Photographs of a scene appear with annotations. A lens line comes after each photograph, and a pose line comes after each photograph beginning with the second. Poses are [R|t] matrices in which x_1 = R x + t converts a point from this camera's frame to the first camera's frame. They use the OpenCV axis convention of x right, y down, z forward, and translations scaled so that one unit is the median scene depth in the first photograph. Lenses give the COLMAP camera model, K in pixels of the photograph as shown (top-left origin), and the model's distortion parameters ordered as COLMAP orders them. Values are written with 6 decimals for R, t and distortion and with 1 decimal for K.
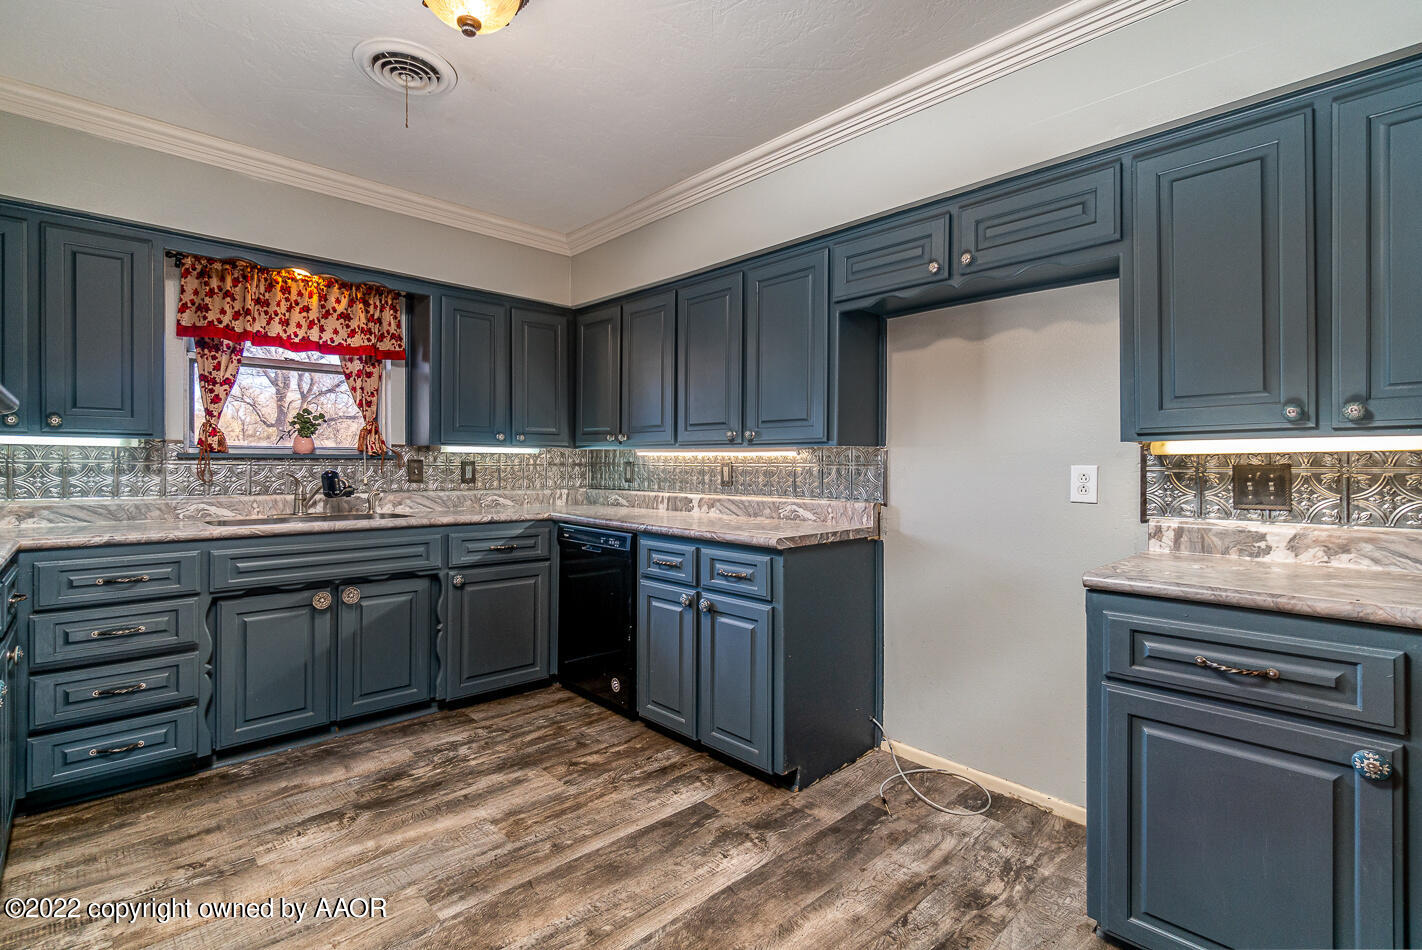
lens RADIAL K [[655.5, 0, 697.4], [0, 655.5, 463.6], [0, 0, 1]] dist [-0.001524, -0.000742]
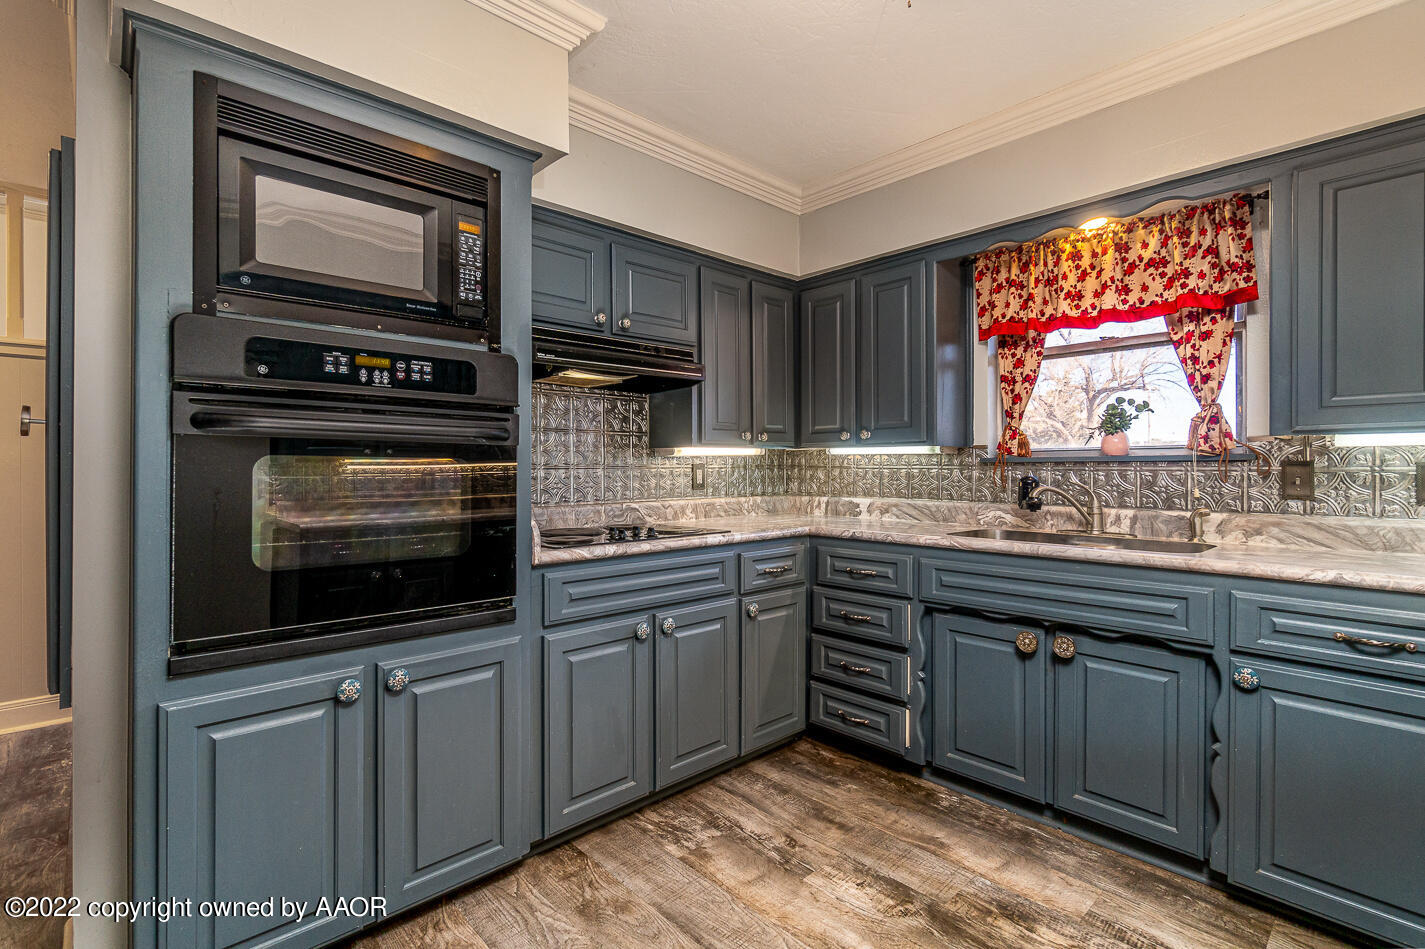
lens RADIAL K [[661.1, 0, 688.9], [0, 661.1, 465.4], [0, 0, 1]] dist [-0.000201, -0.000057]
pose [[-0.016350, -0.007652, -0.999837, 0.219213], [0.004424, 0.999960, -0.007725, 0.000618], [0.999857, -0.004550, -0.016316, 0.569896]]
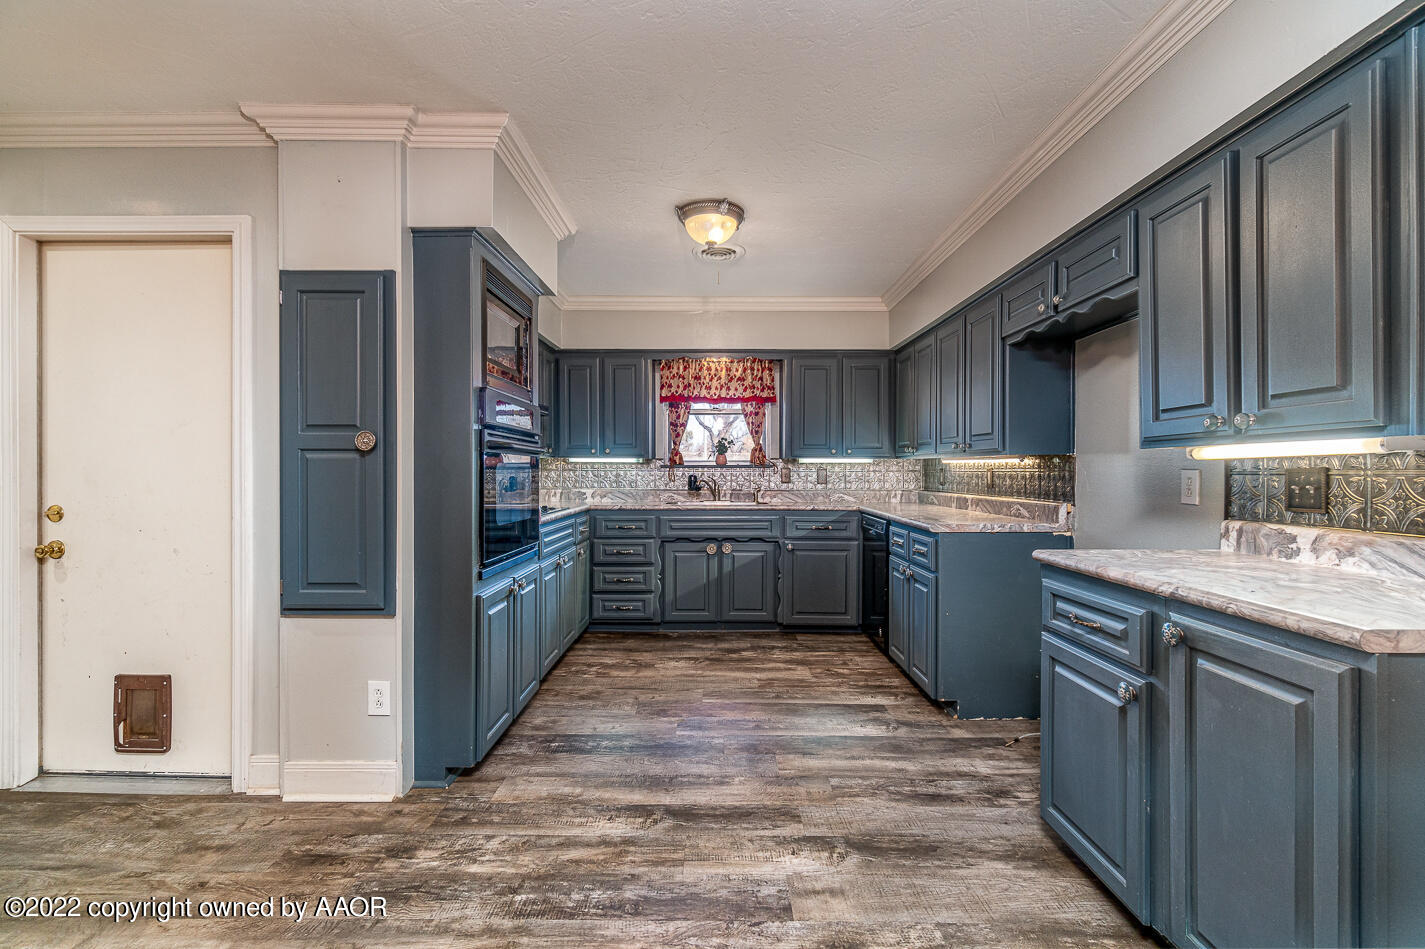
lens RADIAL K [[650.7, 0, 708.9], [0, 650.7, 467.9], [0, 0, 1]] dist [0.001658, 0.000049]
pose [[0.722222, -0.006281, -0.691633, 0.582121], [0.003616, 0.999979, -0.005306, 0.002016], [0.691652, 0.001331, 0.722230, -0.239429]]
